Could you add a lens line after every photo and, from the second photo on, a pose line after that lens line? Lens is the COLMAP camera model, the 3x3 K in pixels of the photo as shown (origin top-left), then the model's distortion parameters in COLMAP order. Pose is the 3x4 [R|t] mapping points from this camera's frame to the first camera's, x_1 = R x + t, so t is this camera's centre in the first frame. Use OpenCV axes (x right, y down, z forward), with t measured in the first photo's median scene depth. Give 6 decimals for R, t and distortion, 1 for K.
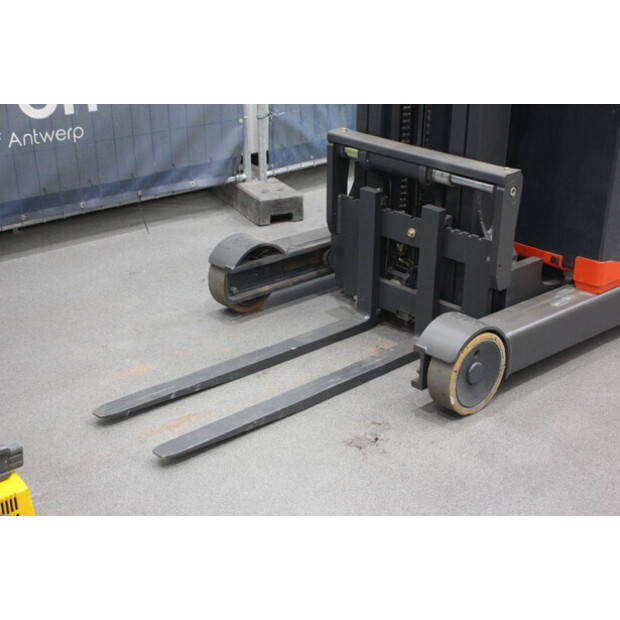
lens RADIAL K [[1043.2, 0, 310.0], [0, 1043.2, 310.0], [0, 0, 1]] dist [0.175984, 0.072178]
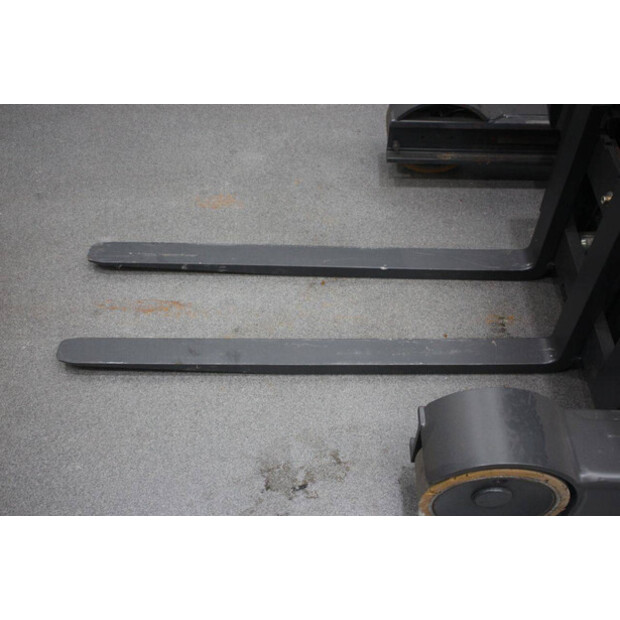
lens RADIAL K [[698.1, 0, 310.0], [0, 698.1, 310.0], [0, 0, 1]] dist [-0.004819, 0.021426]
pose [[0.720525, 0.524135, -0.454011, 0.181751], [-0.258312, 0.810487, 0.525723, -0.180221], [0.643520, -0.261521, 0.719367, 0.599146]]
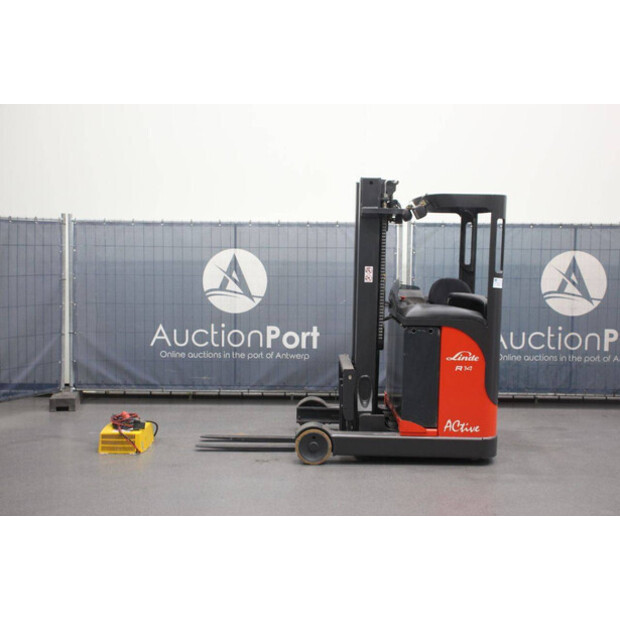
lens RADIAL K [[830.6, 0, 310.0], [0, 830.6, 310.0], [0, 0, 1]] dist [0.024381, 0.030324]
pose [[0.738653, 0.054709, -0.671863, 1.241346], [-0.264210, 0.940448, -0.213895, 0.153527], [0.620150, 0.335507, 0.709119, -0.399669]]
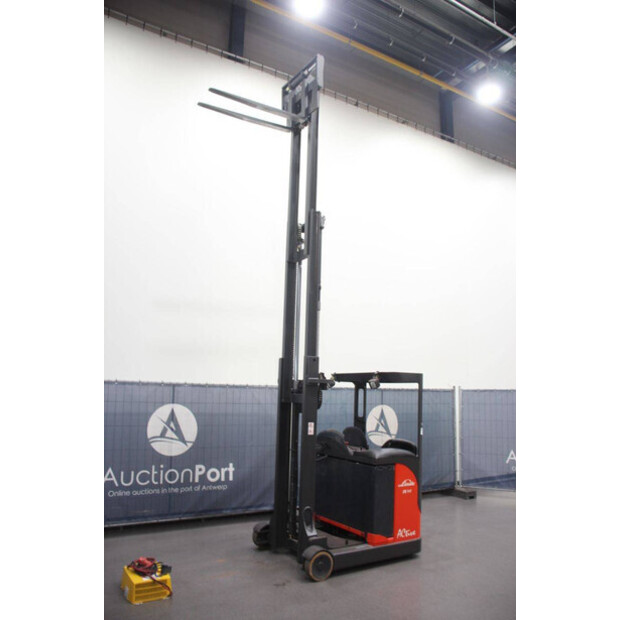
lens RADIAL K [[513.9, 0, 310.0], [0, 513.9, 310.0], [0, 0, 1]] dist [-0.170878, 0.157292]
pose [[0.984658, -0.012586, -0.174039, 0.340884], [-0.080880, 0.850861, -0.519128, 0.157107], [0.154617, 0.525240, 0.836789, -0.530591]]
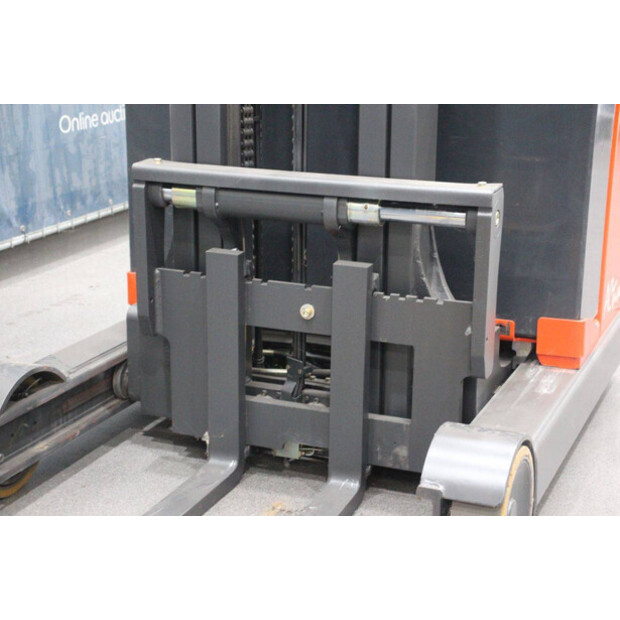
lens RADIAL K [[1259.8, 0, 310.0], [0, 1259.8, 310.0], [0, 0, 1]] dist [0.544008, 0.038938]
pose [[0.904785, -0.118474, 0.409058, -0.204027], [0.166119, 0.982620, -0.082843, -0.012354], [-0.392134, 0.142907, 0.908740, 0.317893]]
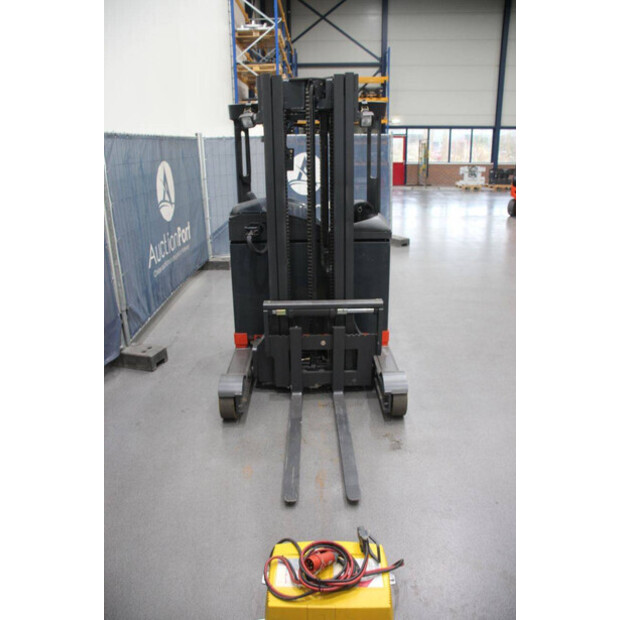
lens RADIAL K [[513.9, 0, 310.0], [0, 513.9, 310.0], [0, 0, 1]] dist [-0.170878, 0.157292]
pose [[0.676724, -0.247086, 0.693536, -0.560615], [0.305266, 0.951380, 0.041083, -0.177042], [-0.669968, 0.183912, 0.719249, 0.314568]]
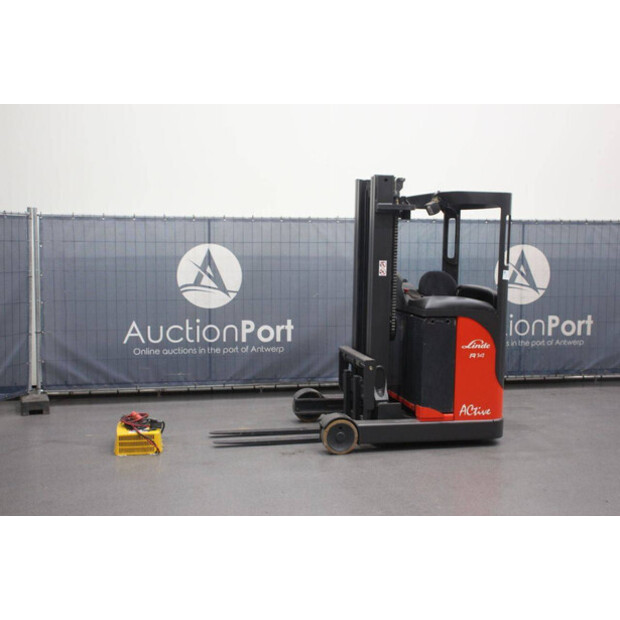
lens RADIAL K [[804.5, 0, 310.0], [0, 804.5, 310.0], [0, 0, 1]] dist [0.019139, 0.007958]
pose [[0.865804, 0.044099, -0.498437, 0.900682], [-0.194480, 0.947452, -0.253993, 0.238977], [0.461044, 0.316844, 0.828884, -0.606596]]
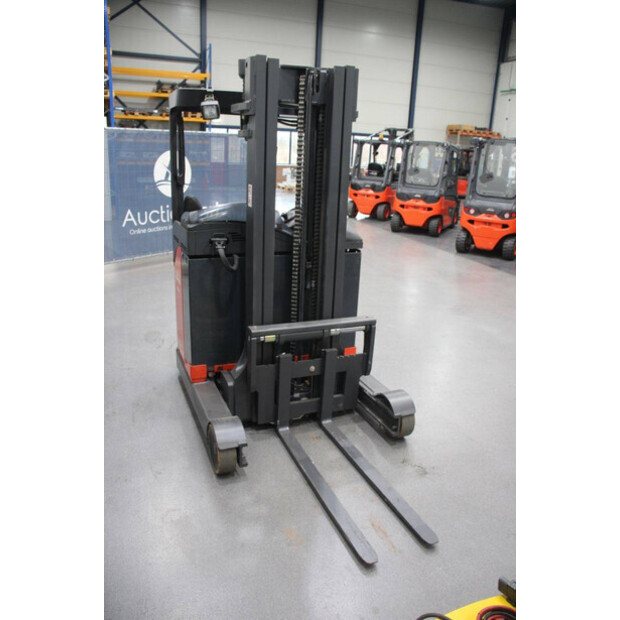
lens RADIAL K [[513.9, 0, 310.0], [0, 513.9, 310.0], [0, 0, 1]] dist [-0.170878, 0.157292]
pose [[0.346110, -0.280360, 0.895325, -0.628701], [0.325263, 0.930977, 0.165786, -0.302302], [-0.880007, 0.233836, 0.413411, 0.623721]]
